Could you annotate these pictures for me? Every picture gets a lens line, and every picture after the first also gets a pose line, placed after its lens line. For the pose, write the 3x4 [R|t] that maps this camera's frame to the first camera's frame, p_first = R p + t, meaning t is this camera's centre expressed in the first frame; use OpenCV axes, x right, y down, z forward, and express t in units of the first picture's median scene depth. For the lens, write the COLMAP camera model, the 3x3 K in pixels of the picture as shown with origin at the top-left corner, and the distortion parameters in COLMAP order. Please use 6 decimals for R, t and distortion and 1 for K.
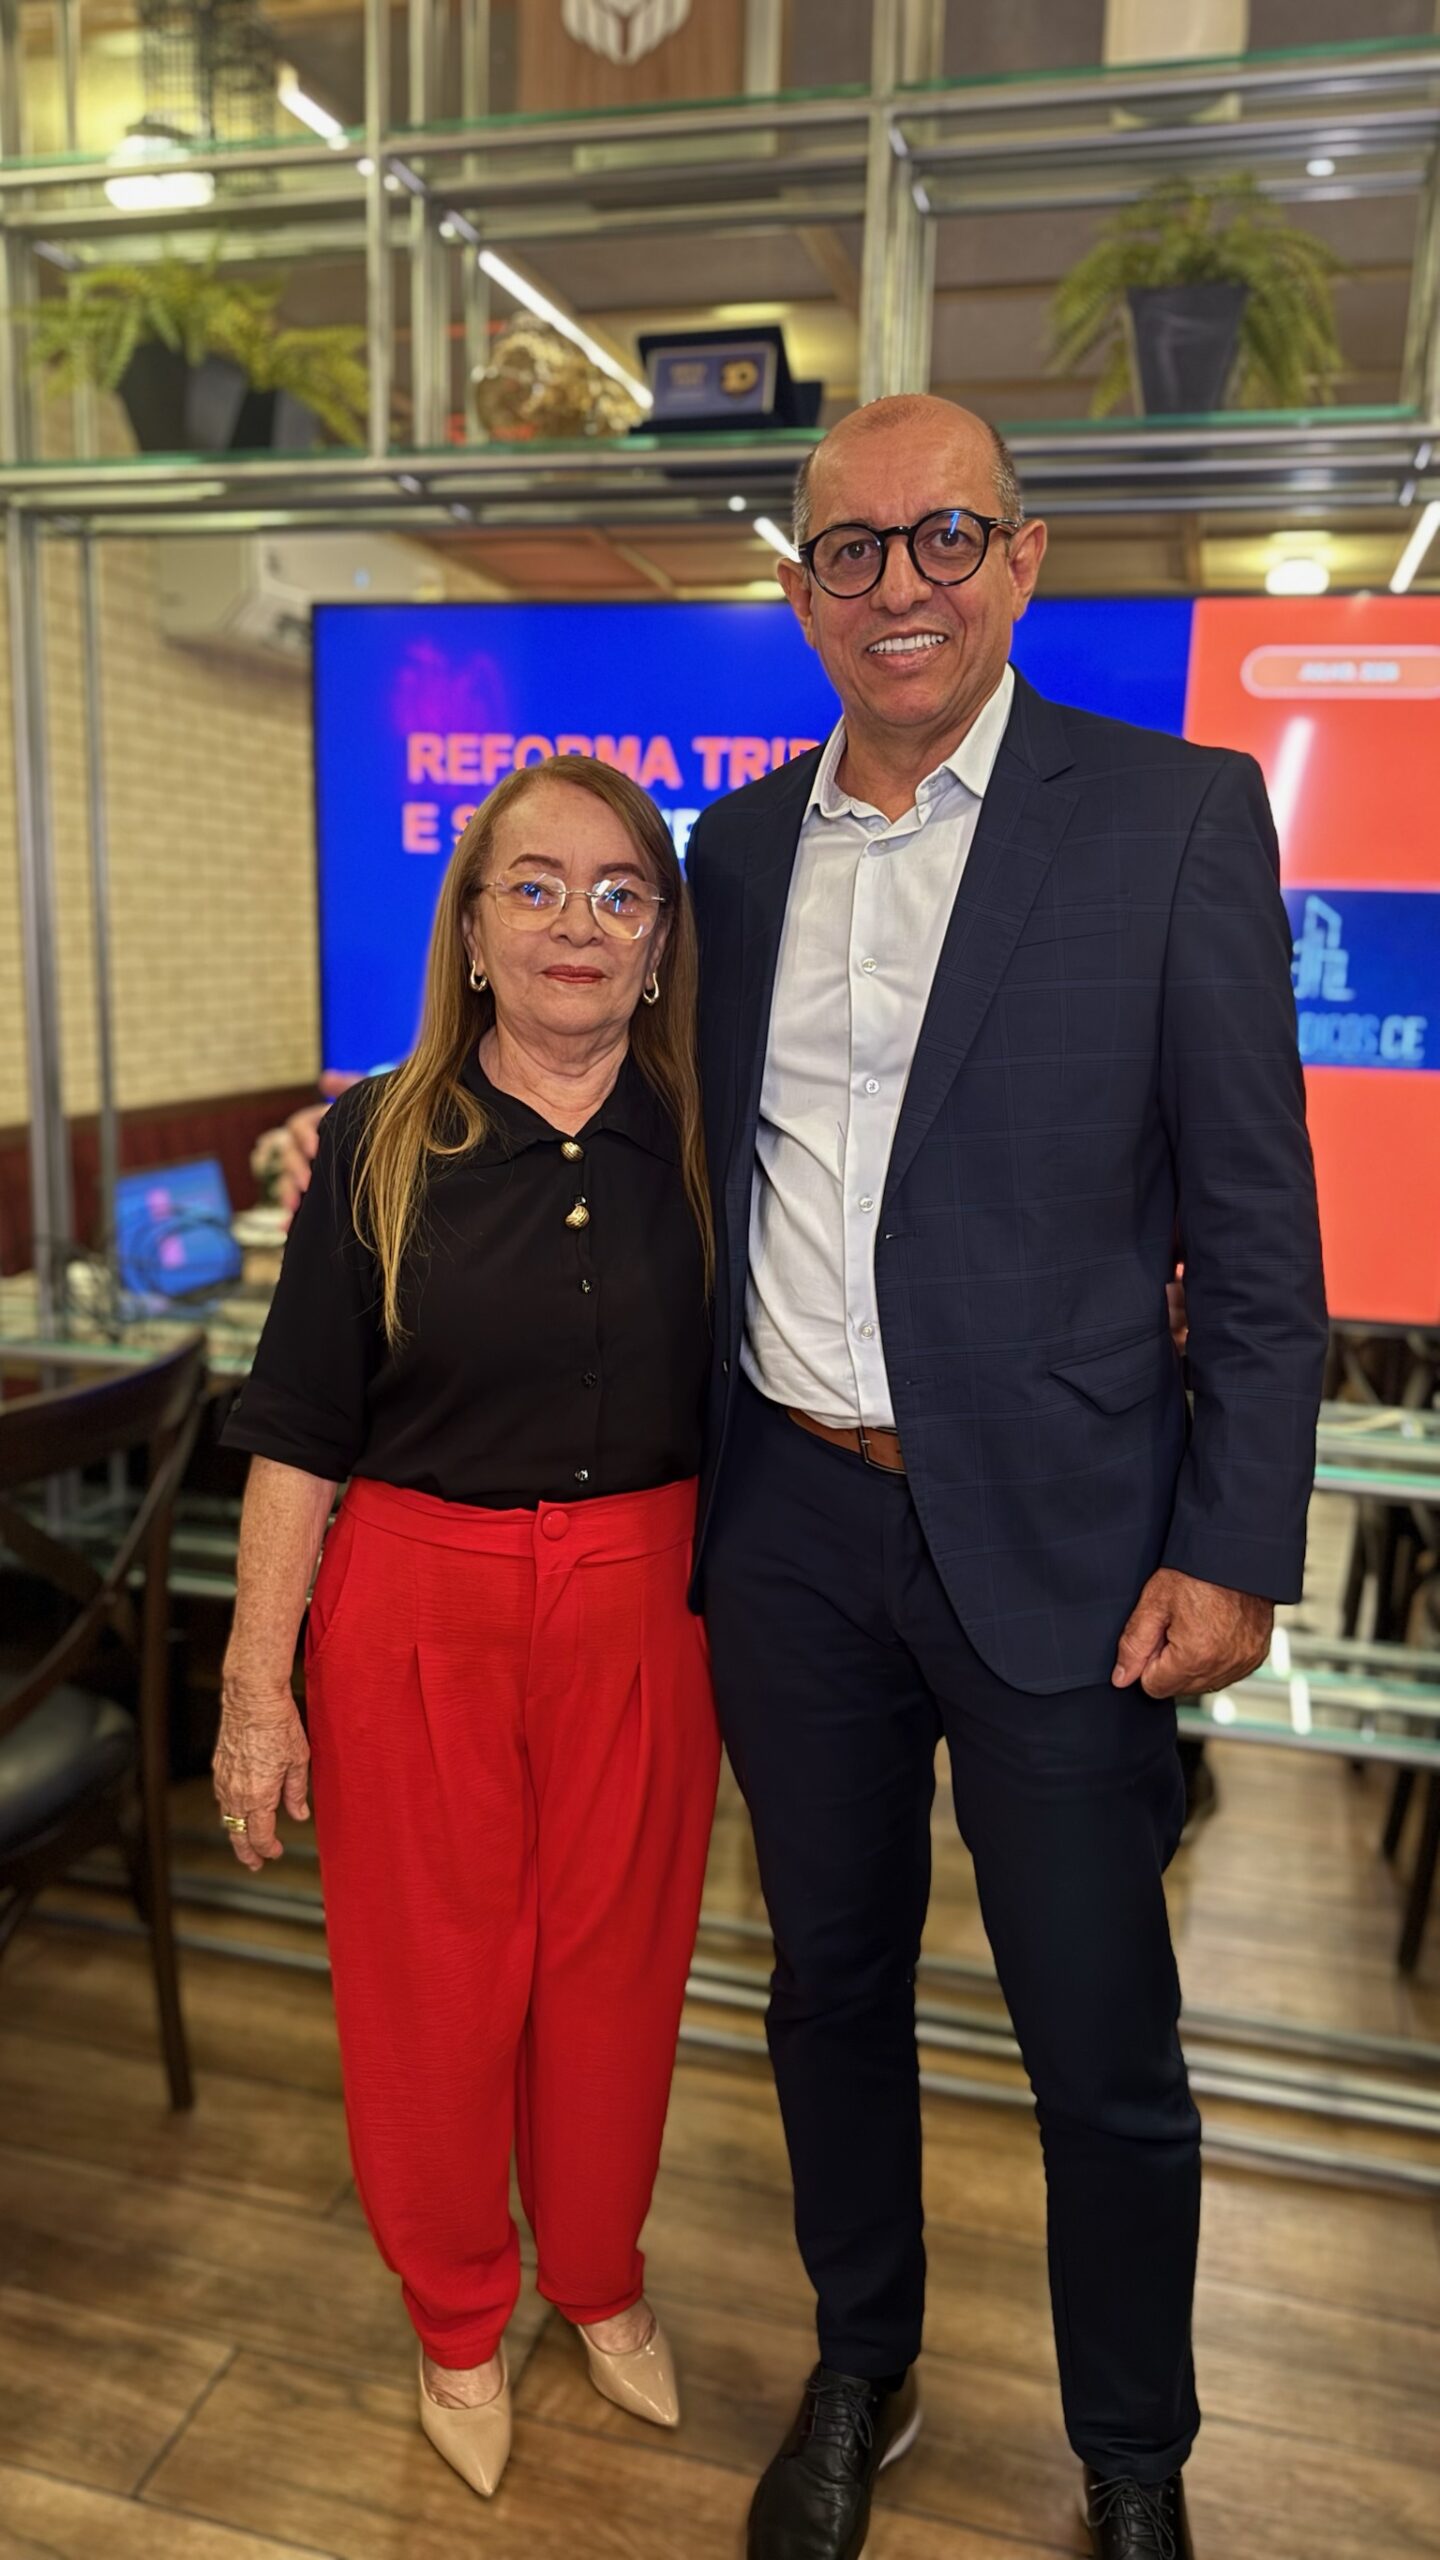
lens RADIAL K [[1830.0, 0, 719.5], [0, 1830.0, 1278.0], [0, 0, 1]] dist [0.009560, -0.015069]
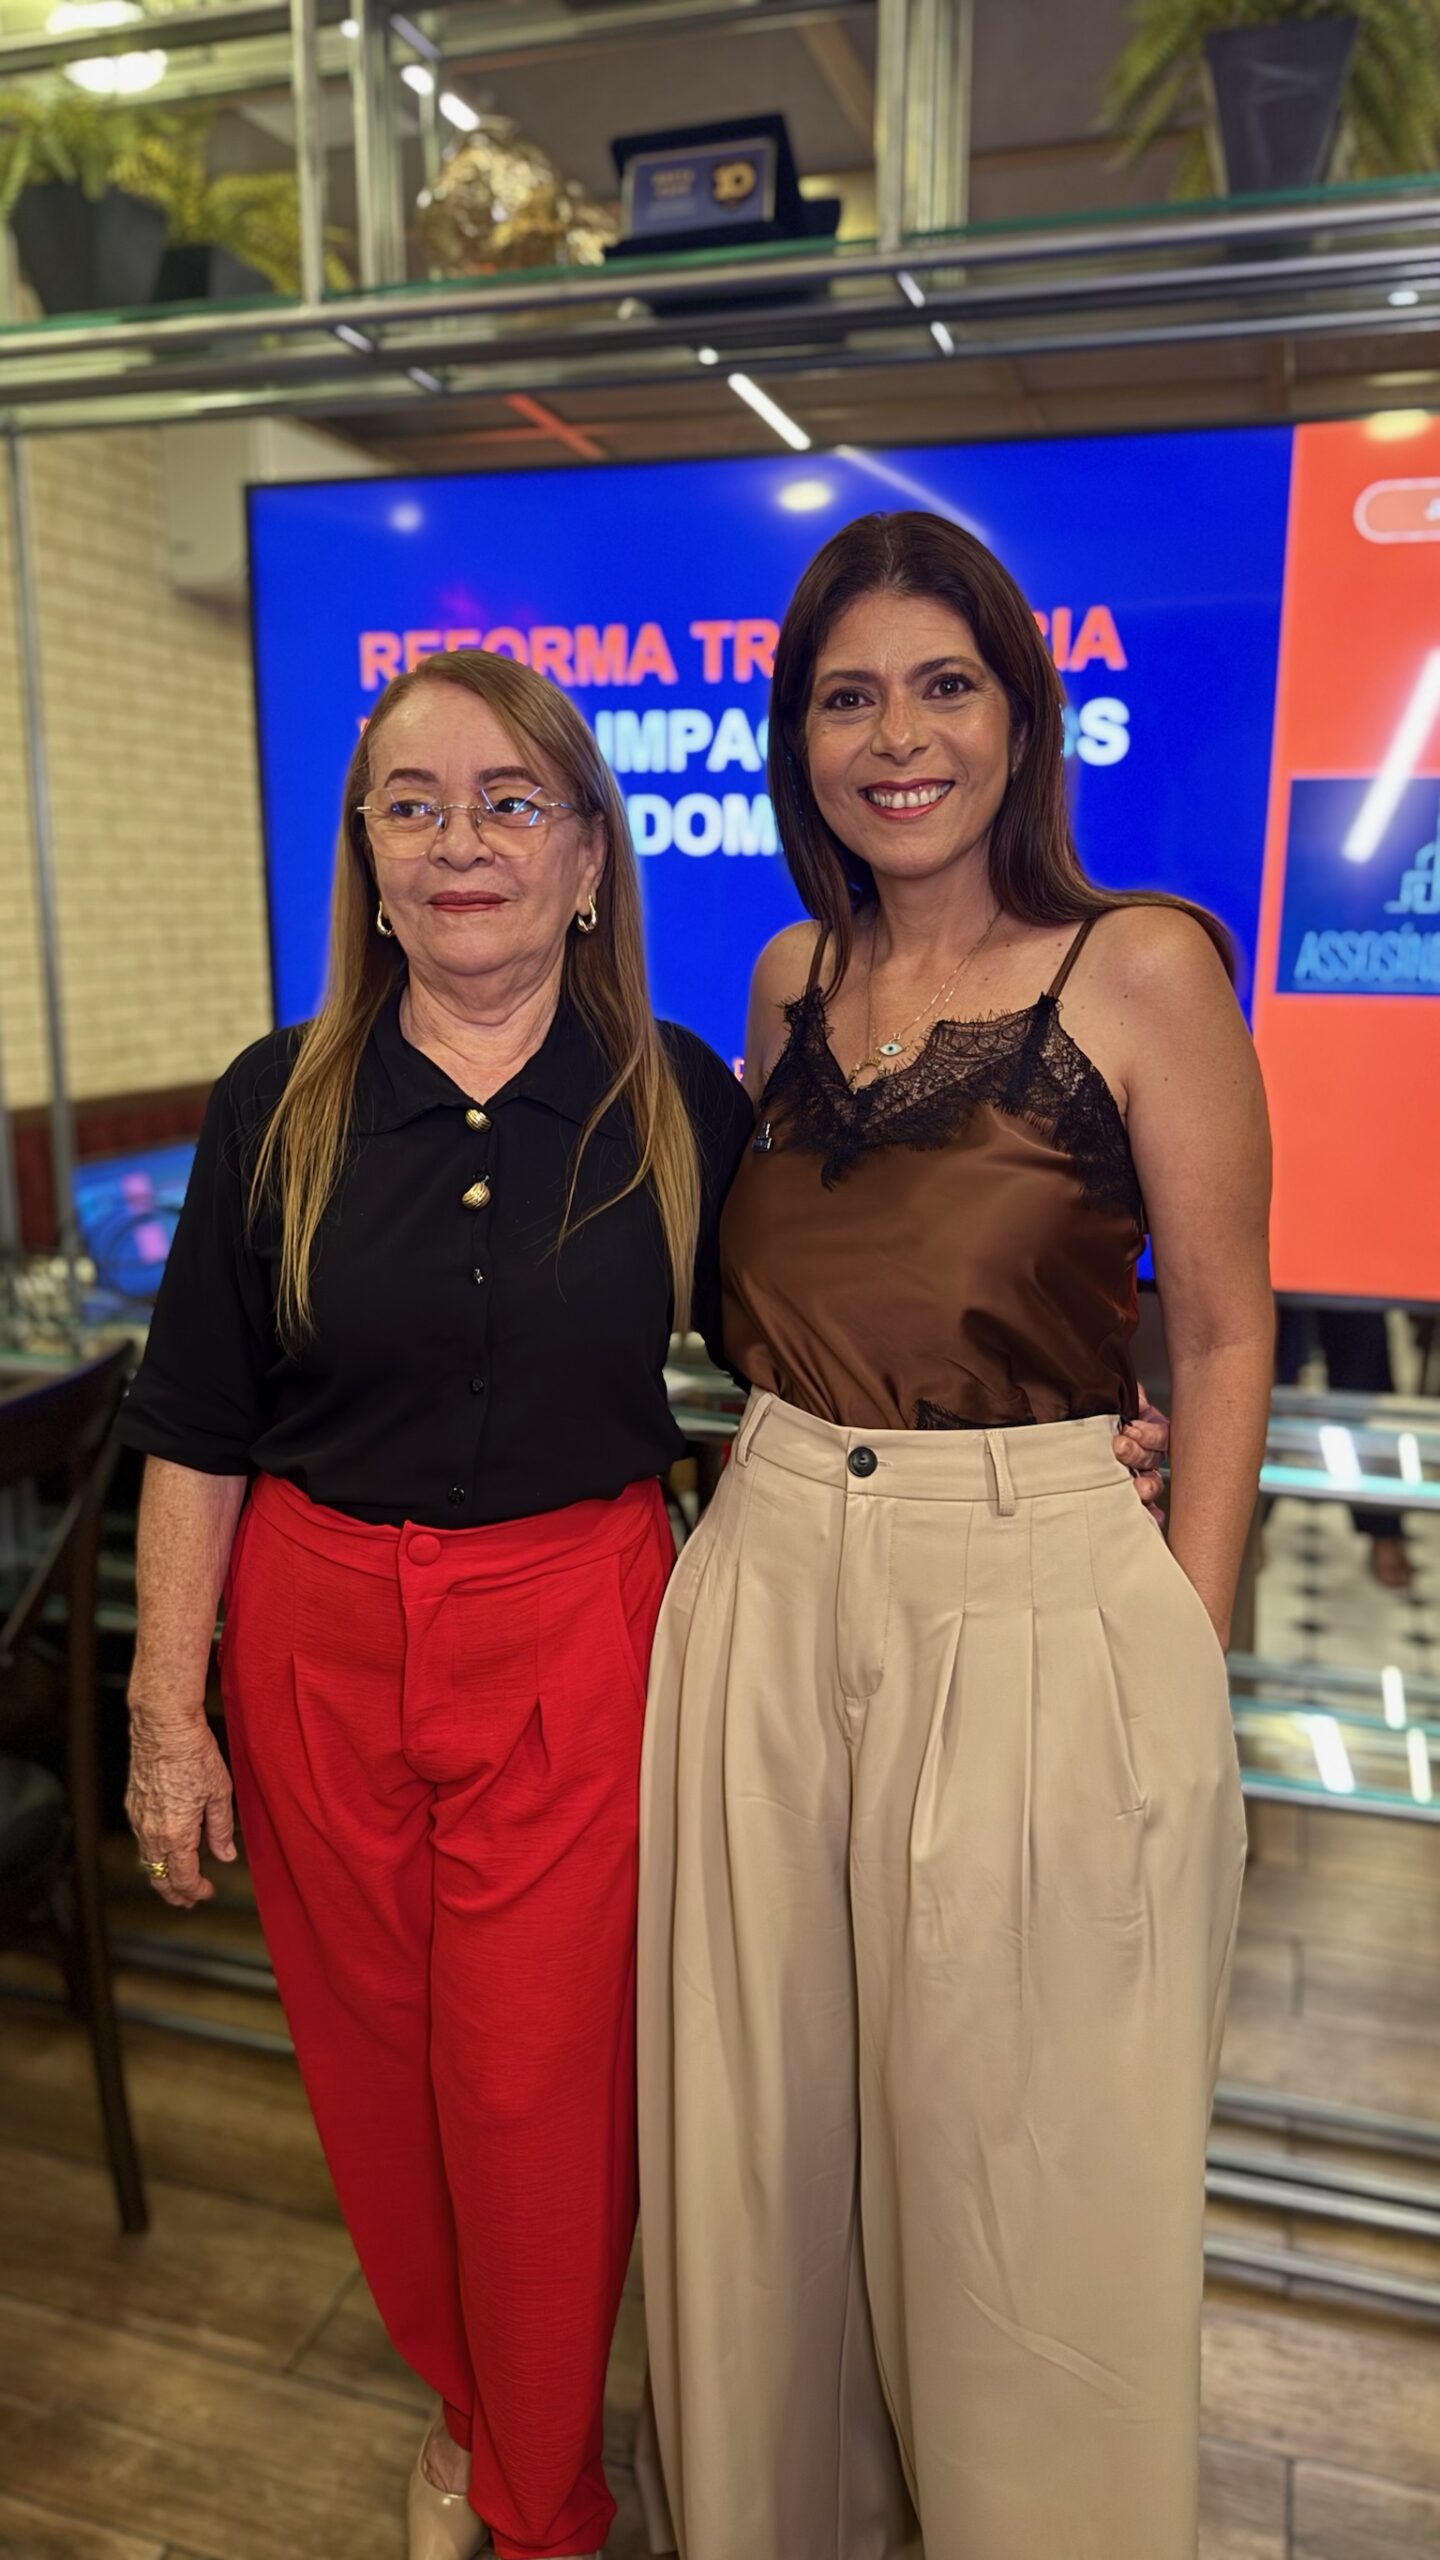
lens RADIAL K [[1832.4, 0, 719.0], [0, 1832.4, 1277.4], [0, 0, 1]] dist [0.005367, -0.010028]
pose [[0.998722, -0.015353, -0.048156, 0.037961], [0.015964, 0.999796, 0.012336, -0.006471], [0.047957, -0.013089, 0.998764, 0.171301]]
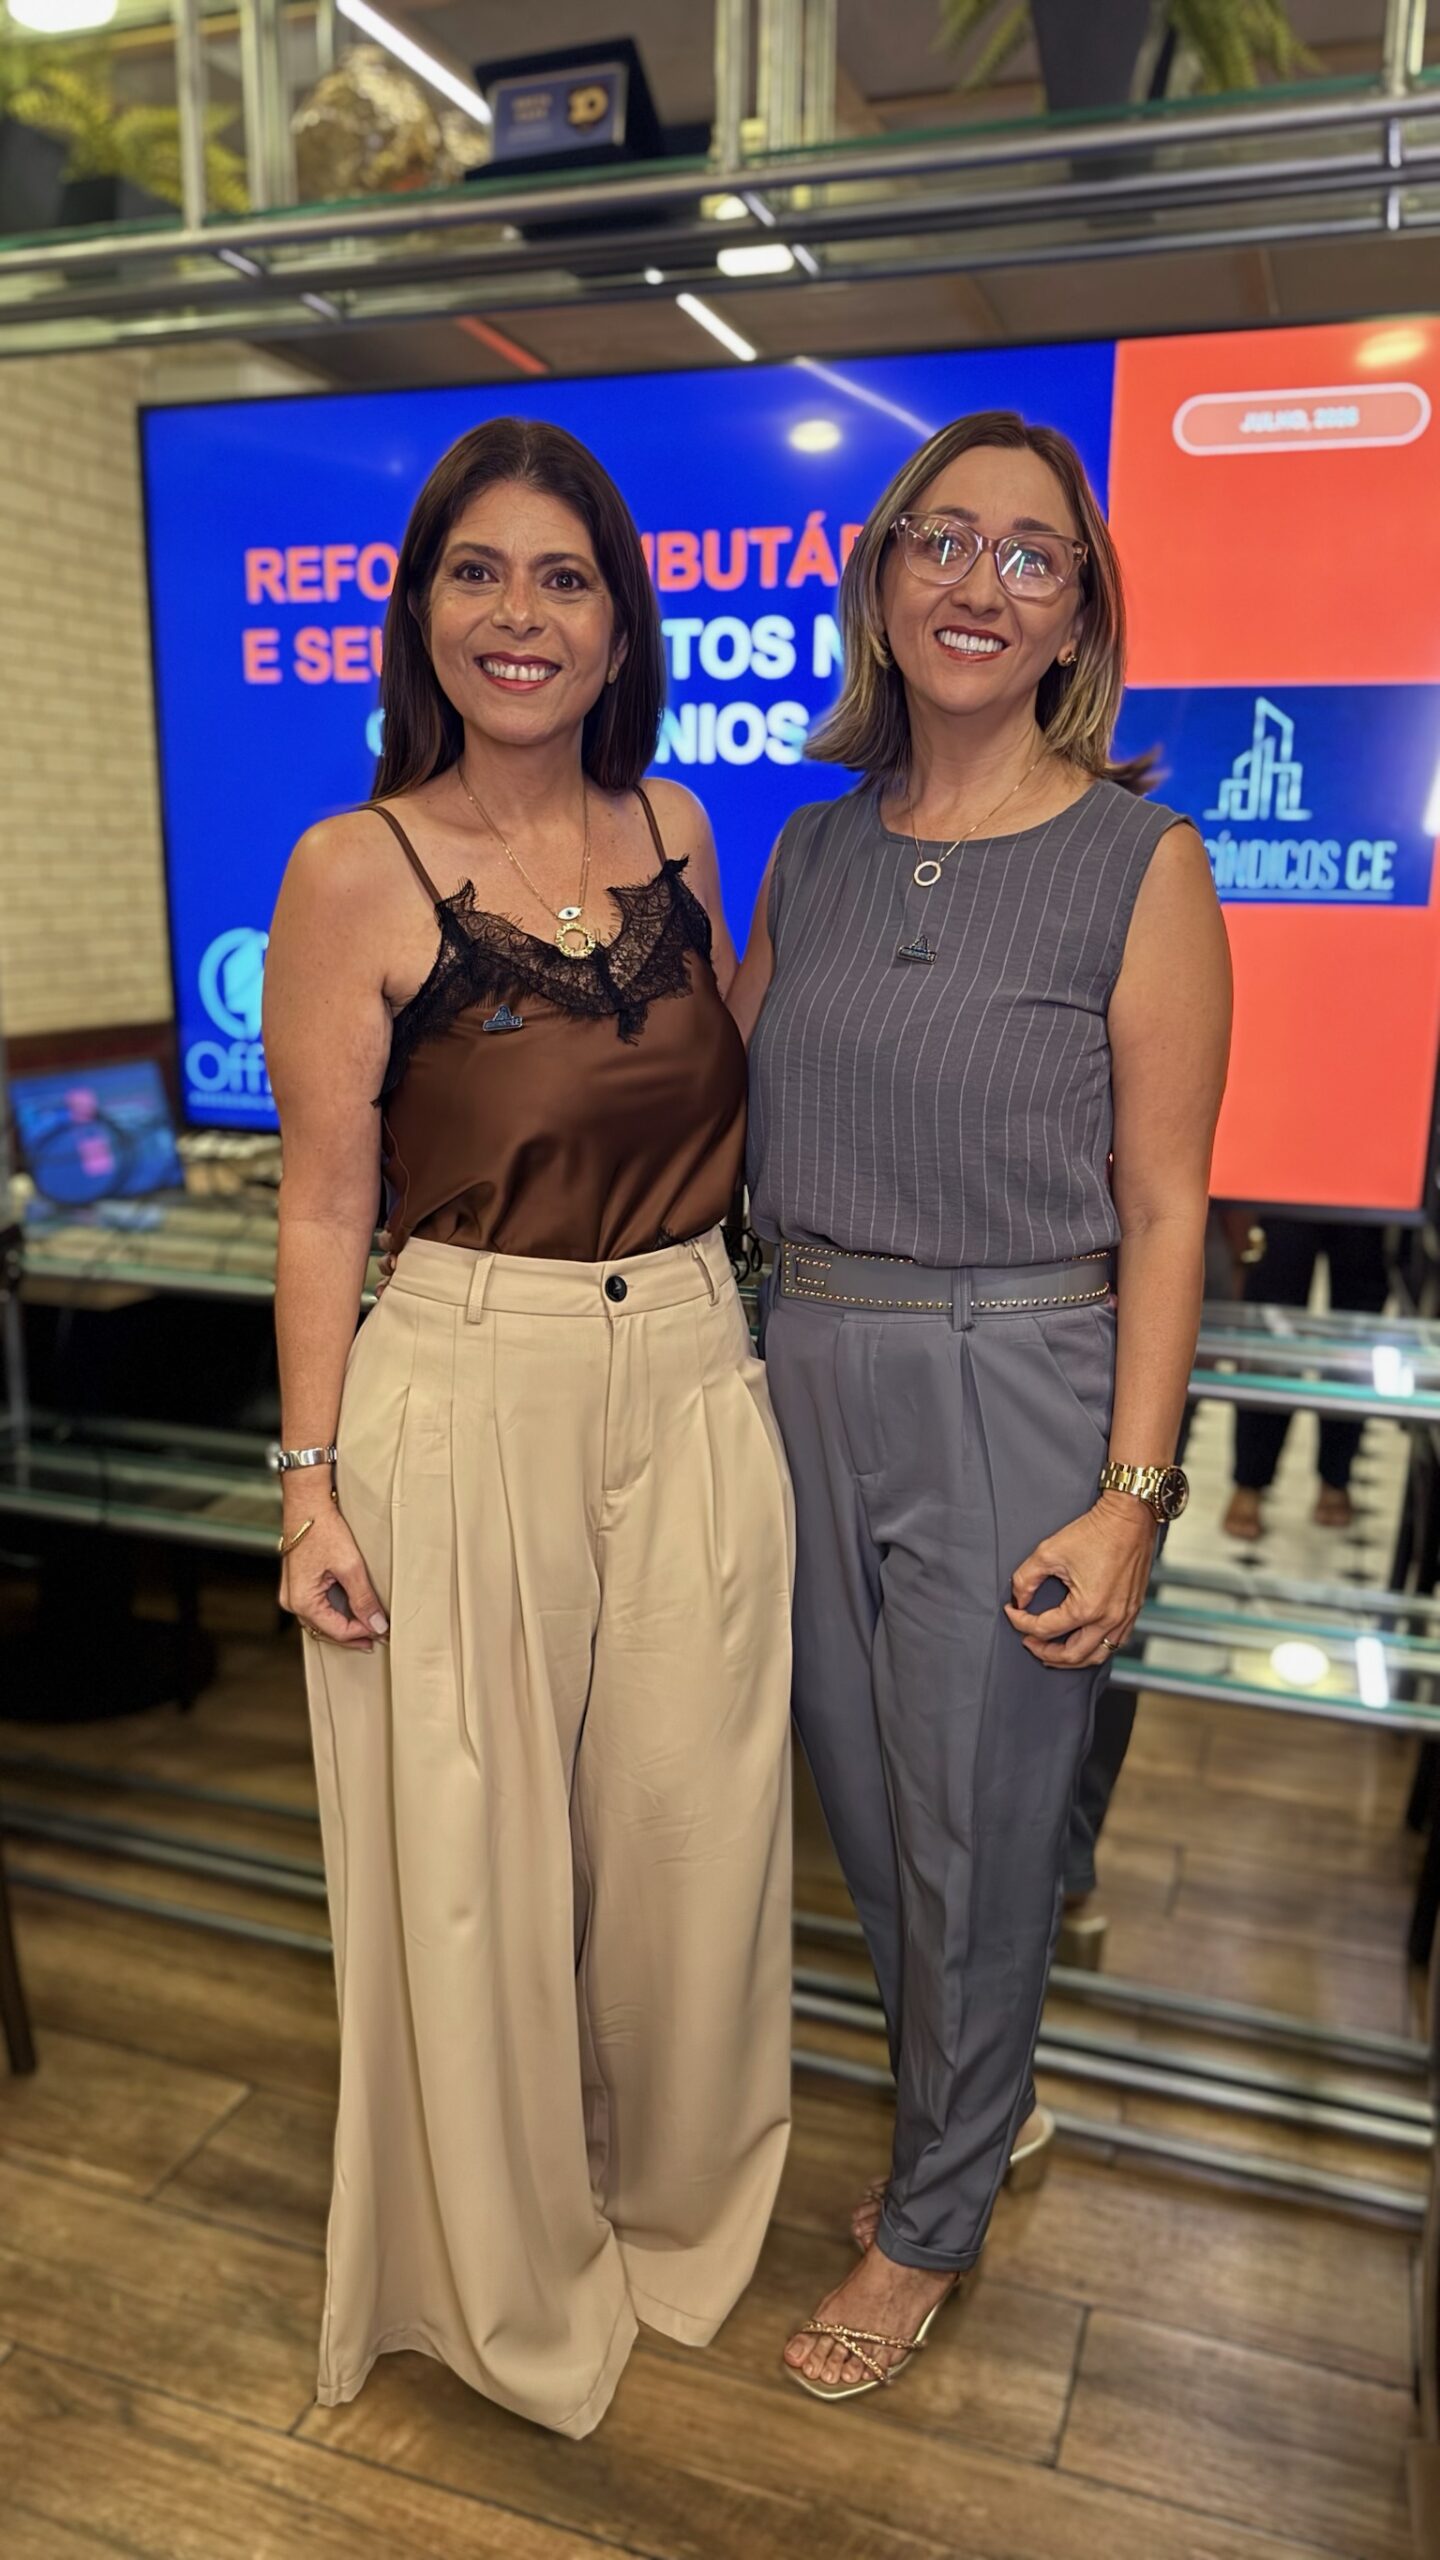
lens RADIAL K [[1831.9, 0, 719.4], [0, 1831.9, 1274.7], [0, 0, 1]] dist [-0.007291, -0.000439]
pose [[0.996905, 0.001314, -0.078605, 0.145649], [0.000882, 0.999611, 0.027893, 0.032433], [0.078611, -0.027876, 0.996516, 0.144034]]
